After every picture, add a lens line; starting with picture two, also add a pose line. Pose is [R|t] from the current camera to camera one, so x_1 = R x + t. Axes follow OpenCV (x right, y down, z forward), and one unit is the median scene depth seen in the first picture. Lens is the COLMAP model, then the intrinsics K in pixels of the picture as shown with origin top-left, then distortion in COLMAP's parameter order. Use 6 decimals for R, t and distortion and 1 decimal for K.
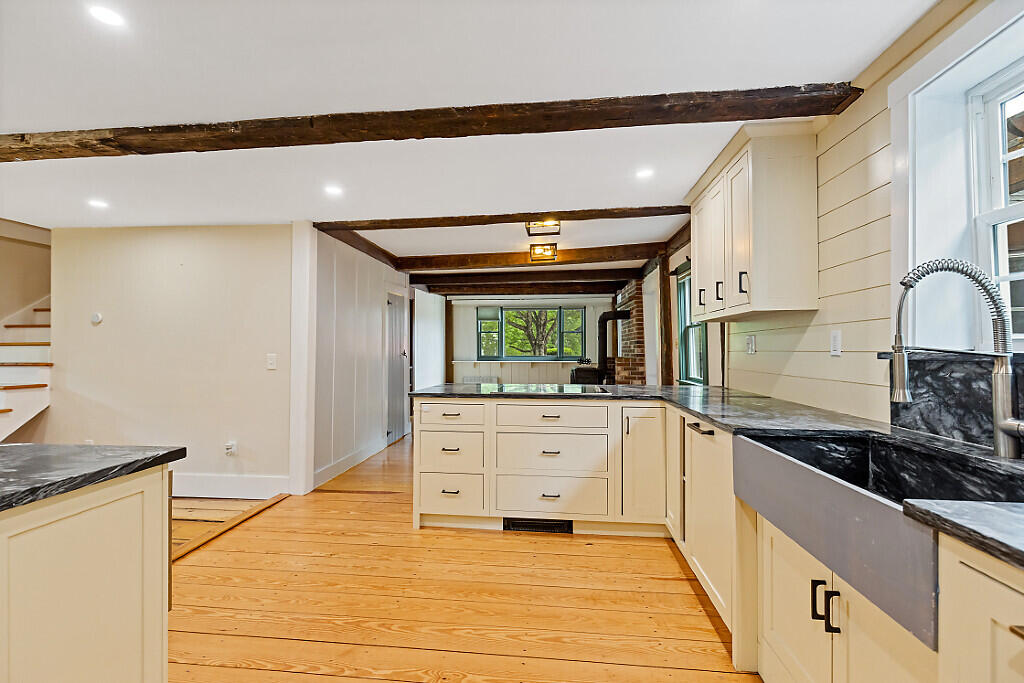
lens RADIAL K [[465.4, 0, 514.1], [0, 465.4, 343.3], [0, 0, 1]] dist [-0.000674, -0.000898]
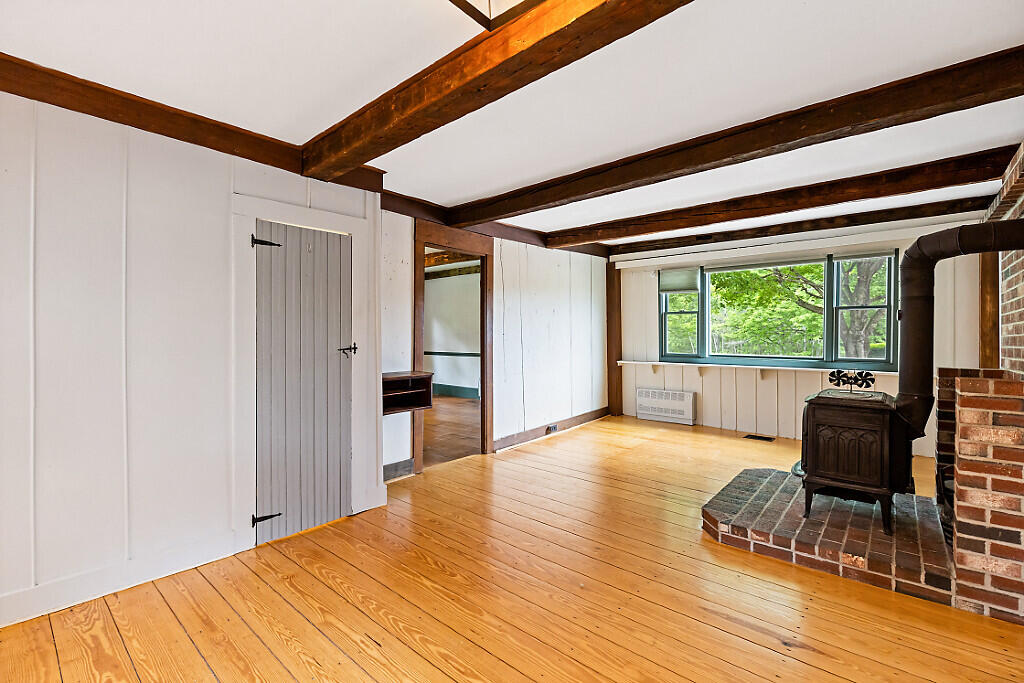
lens RADIAL K [[465.4, 0, 511.5], [0, 465.4, 341.8], [0, 0, 1]] dist [-0.000674, -0.000898]
pose [[0.811045, 0.008835, -0.584917, 0.113304], [0.000098, 0.999884, 0.015239, 0.003229], [0.584984, -0.012417, 0.810950, 0.418721]]
